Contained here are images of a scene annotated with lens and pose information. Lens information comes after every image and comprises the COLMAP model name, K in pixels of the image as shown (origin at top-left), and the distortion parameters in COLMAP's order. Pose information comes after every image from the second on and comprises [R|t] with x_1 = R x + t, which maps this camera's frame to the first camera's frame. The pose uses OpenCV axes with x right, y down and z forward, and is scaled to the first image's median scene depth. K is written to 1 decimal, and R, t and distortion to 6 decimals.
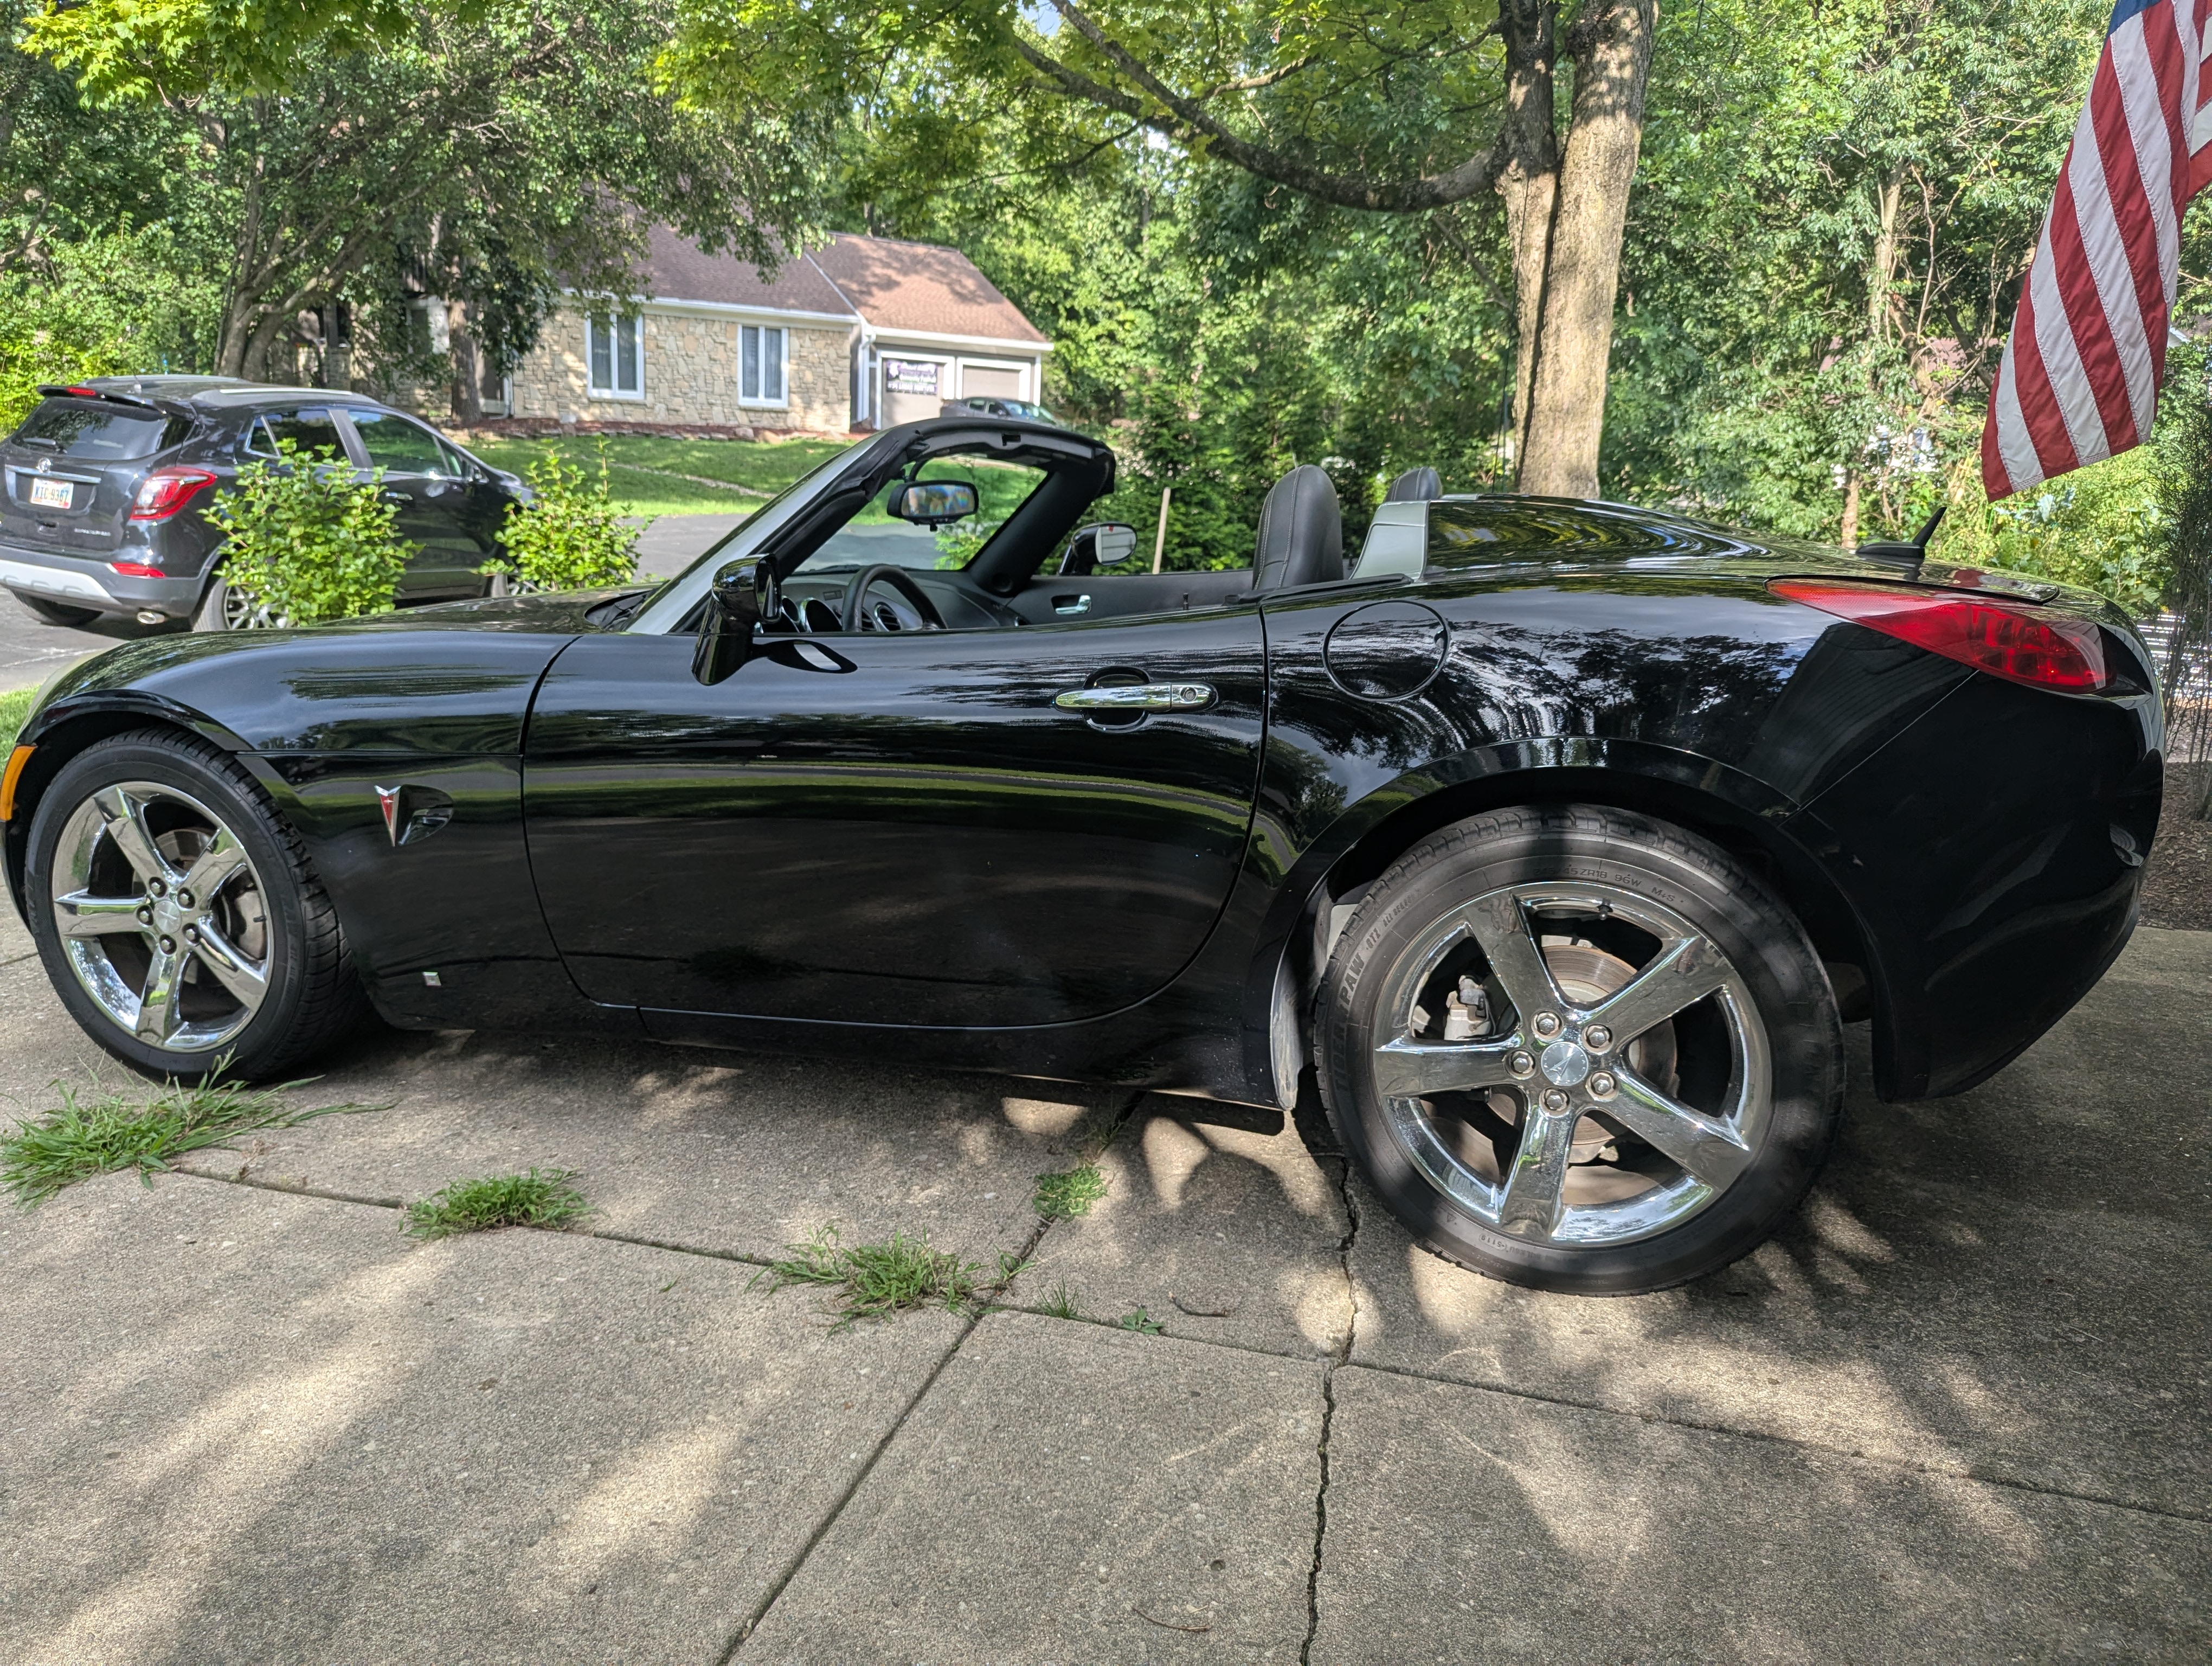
lens RADIAL K [[1539.9, 0, 1106.0], [0, 1539.9, 833.0], [0, 0, 1]] dist [0.045363, -0.036229]
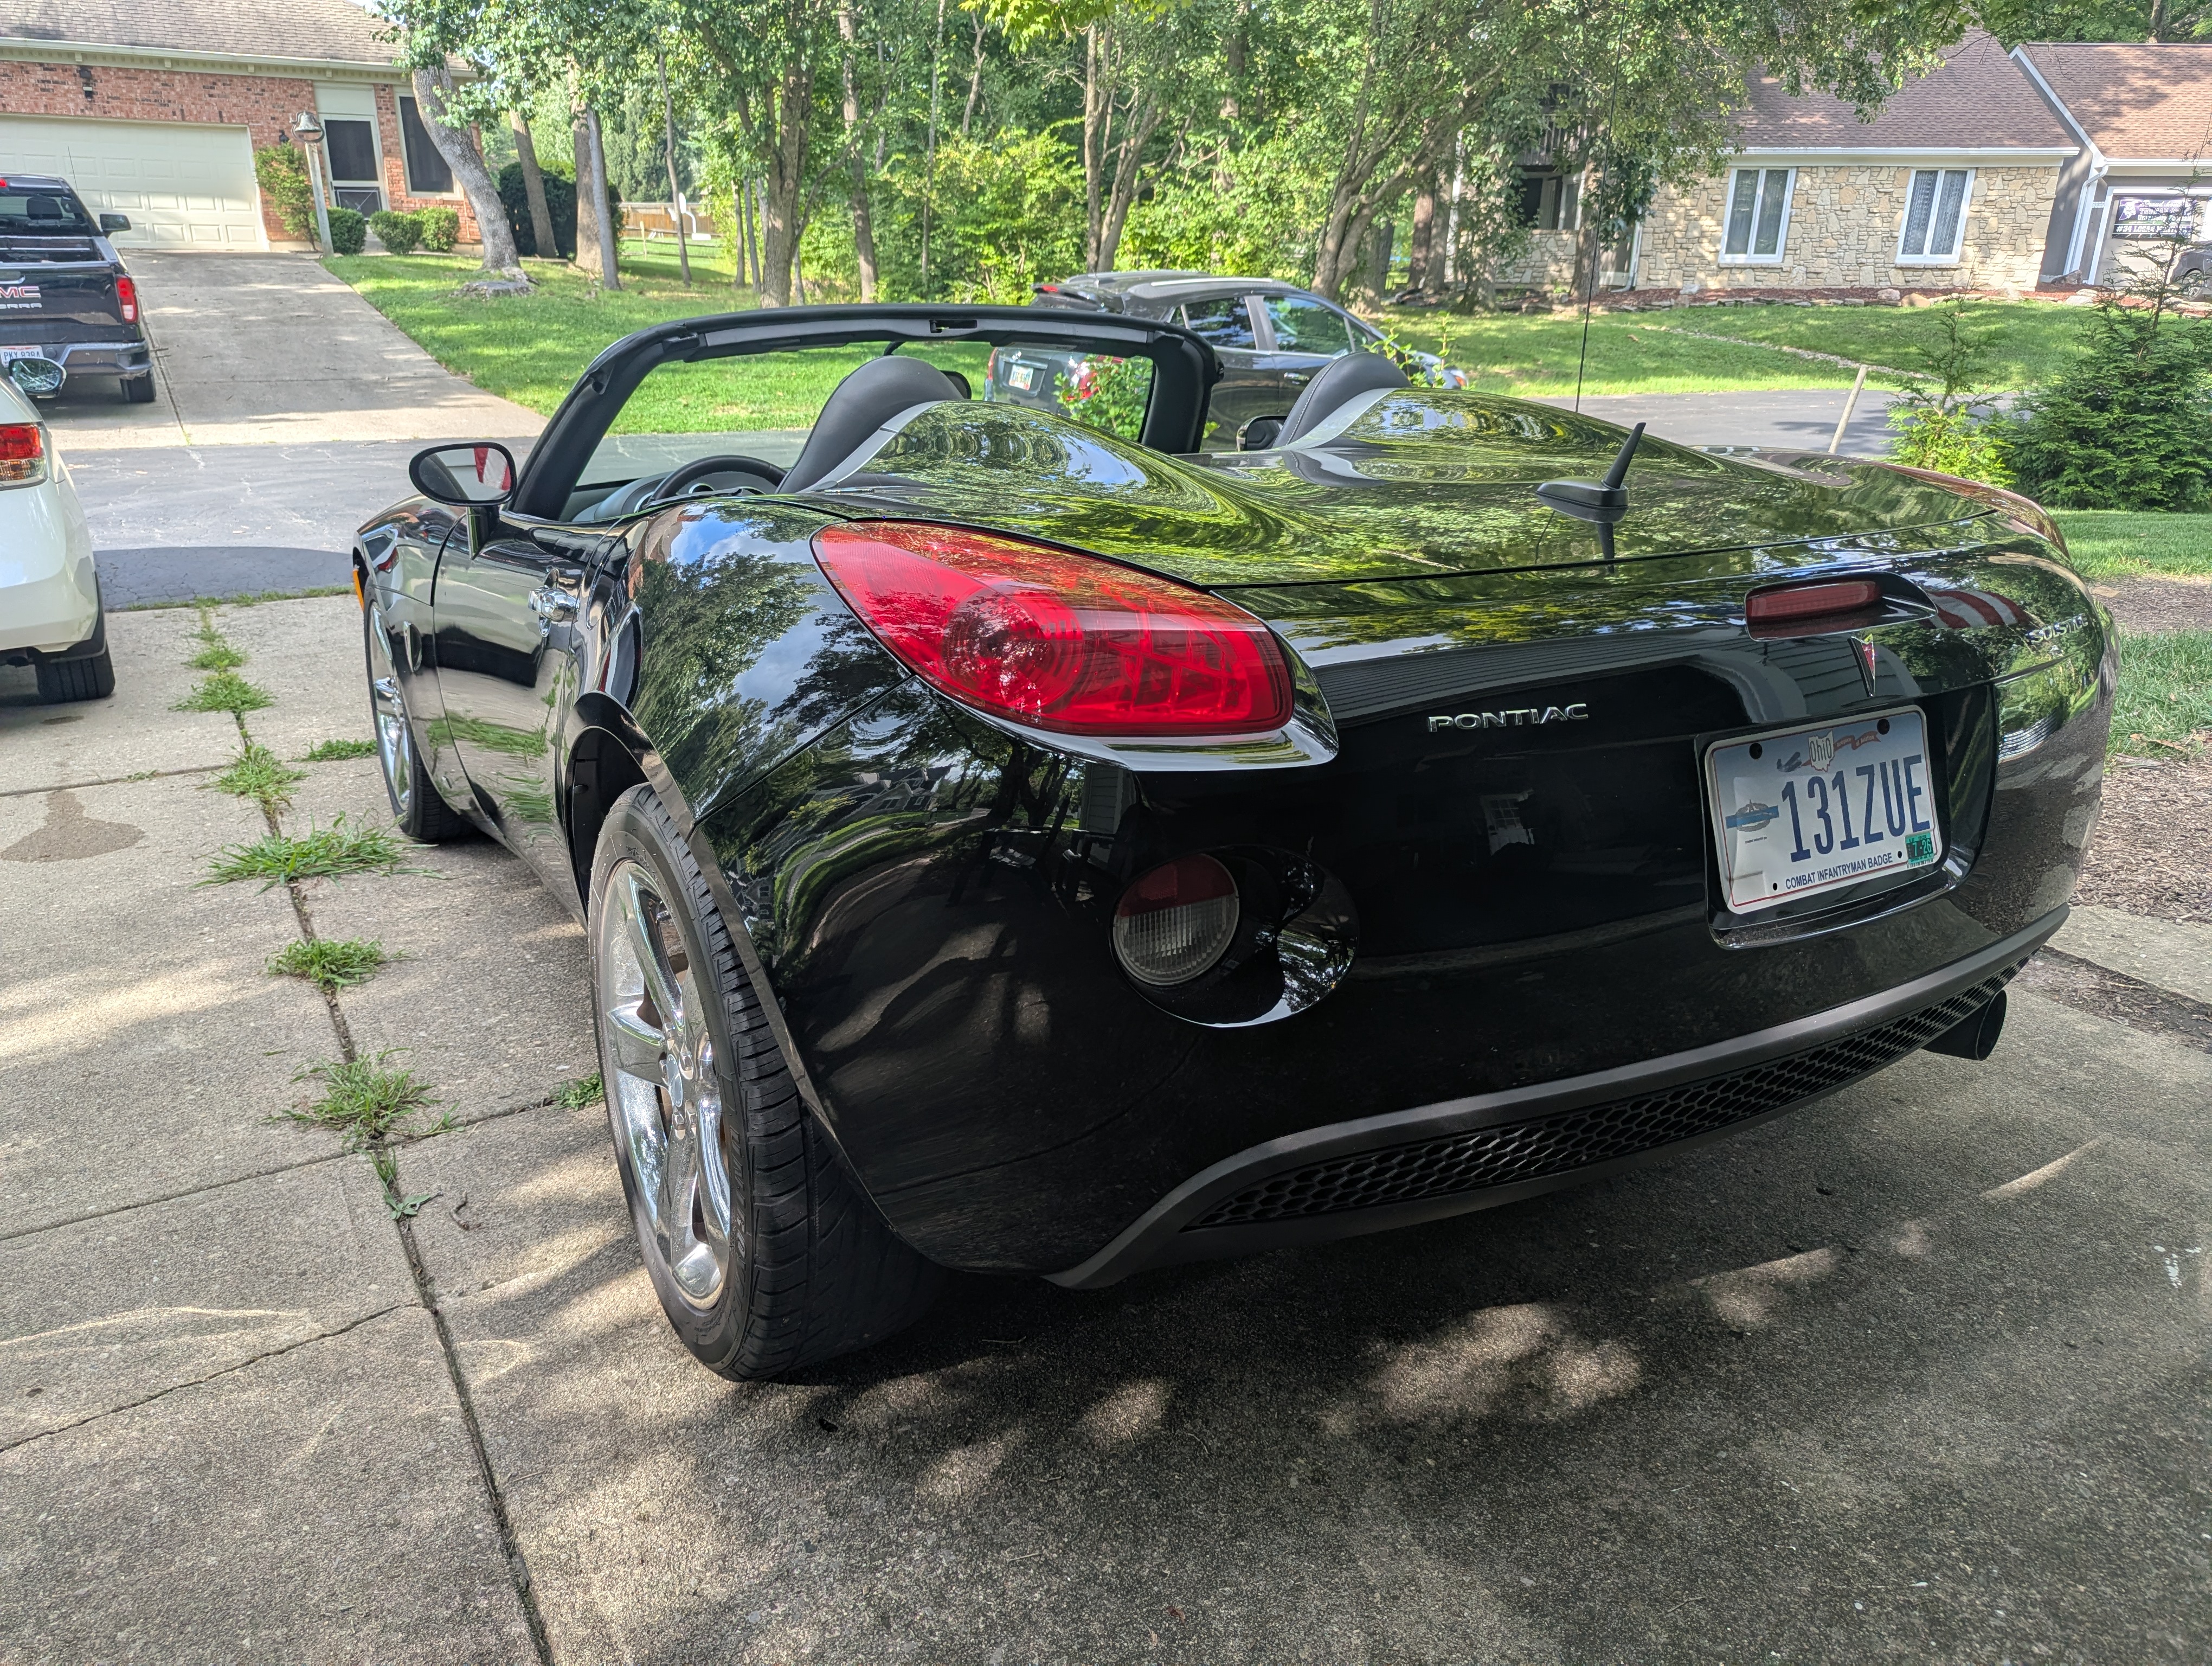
lens RADIAL K [[1539.9, 0, 1106.0], [0, 1539.9, 833.0], [0, 0, 1]] dist [0.045363, -0.036229]
pose [[0.759451, 0.185613, -0.623524, 0.111139], [-0.137630, 0.982582, 0.124865, -0.013967], [0.635839, -0.009013, 0.771769, 0.056174]]
